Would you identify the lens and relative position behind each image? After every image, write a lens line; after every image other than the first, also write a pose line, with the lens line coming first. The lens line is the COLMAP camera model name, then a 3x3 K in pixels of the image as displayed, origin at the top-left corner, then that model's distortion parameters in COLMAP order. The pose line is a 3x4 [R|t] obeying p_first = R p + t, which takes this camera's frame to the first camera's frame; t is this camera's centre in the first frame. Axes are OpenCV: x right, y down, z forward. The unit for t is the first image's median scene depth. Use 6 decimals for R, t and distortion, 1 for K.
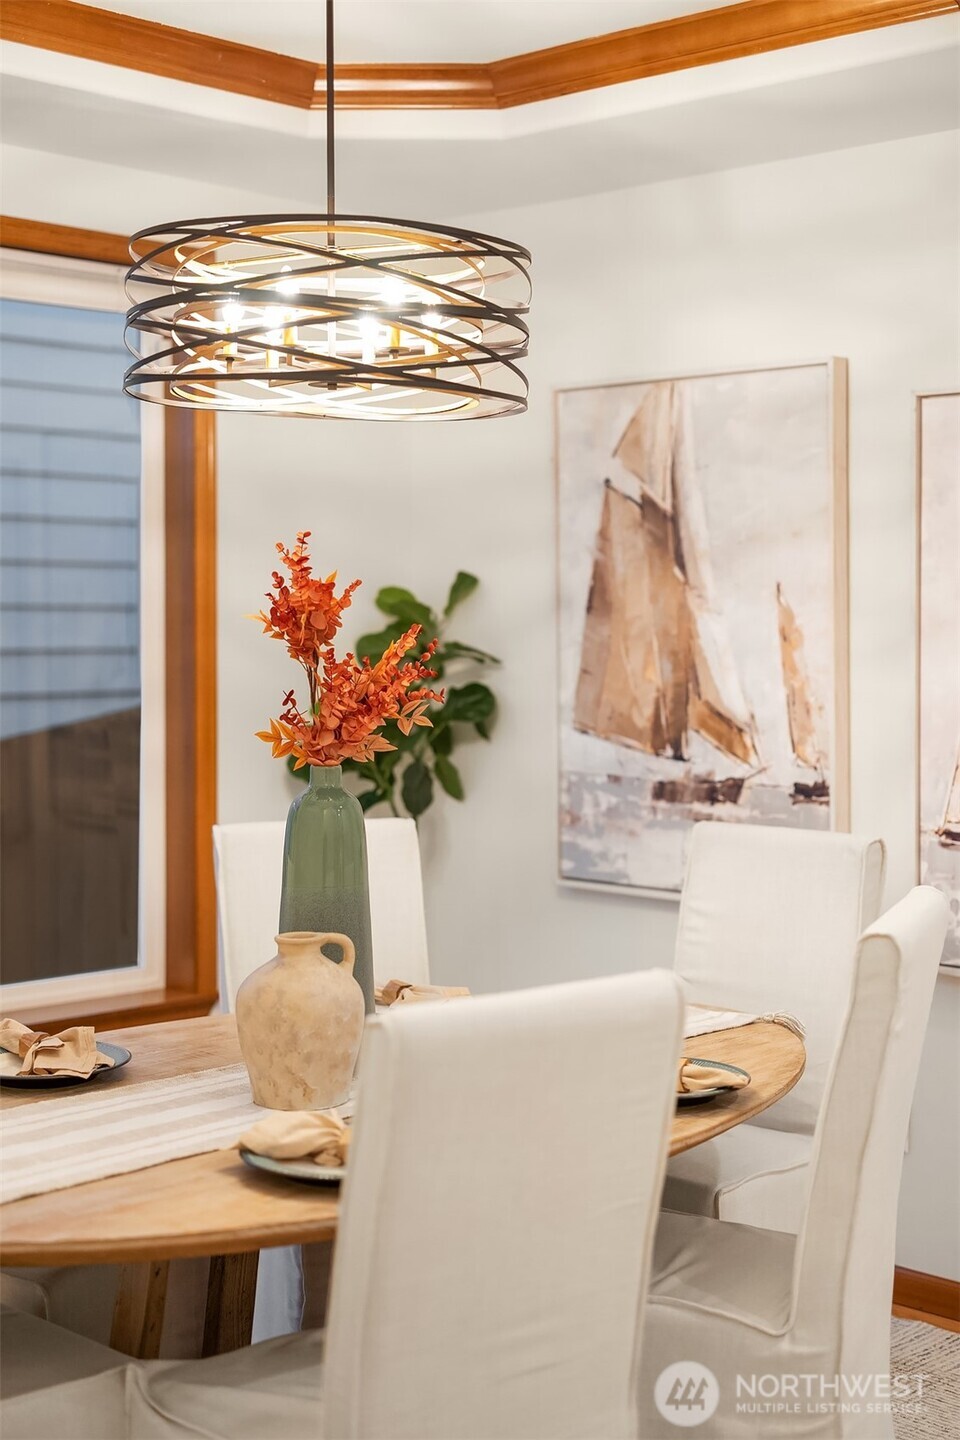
lens RADIAL K [[2130.3, 0, 482.7], [0, 2130.3, 720.1], [0, 0, 1]] dist [0.053959, 0.000000]
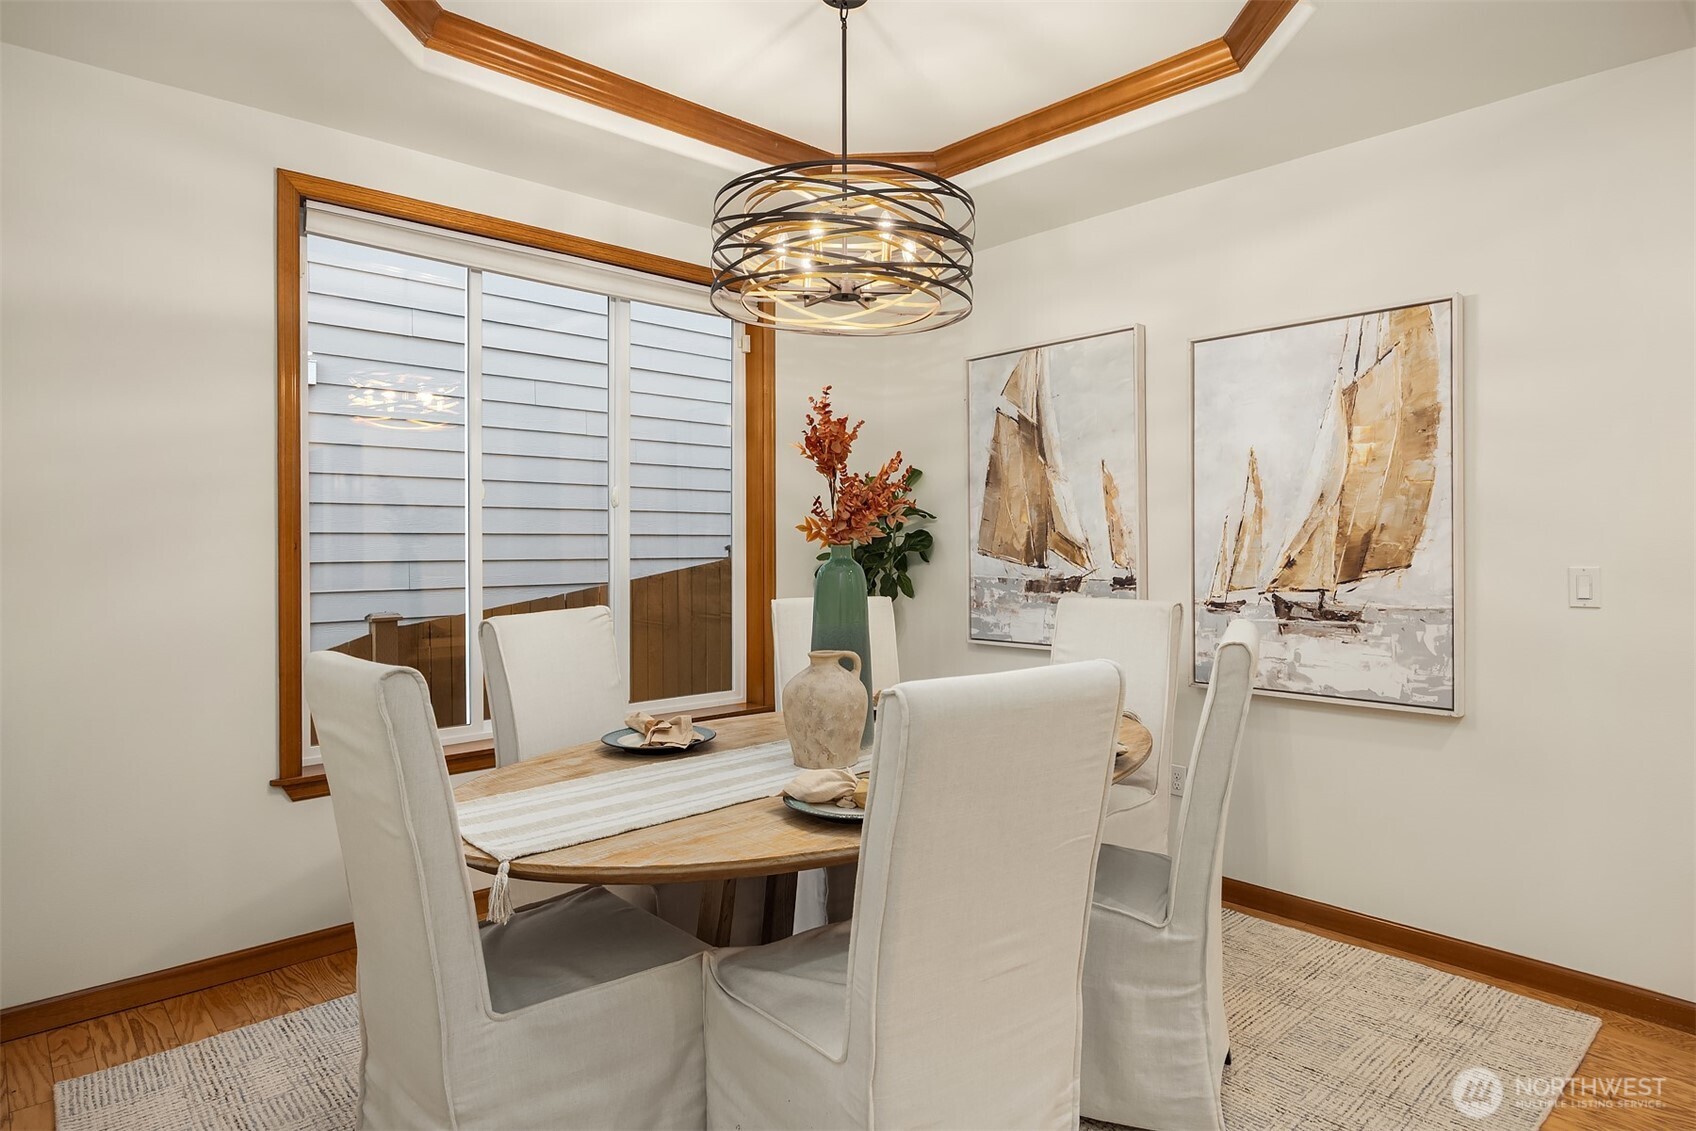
lens RADIAL K [[965.4, 0, 884.8], [0, 965.4, 559.3], [0, 0, 1]] dist [0.023213, 0.000537]
pose [[0.999839, -0.003950, -0.017530, -0.029491], [0.003259, 0.999223, -0.039270, 0.058458], [0.017672, 0.039207, 0.999075, 0.298312]]
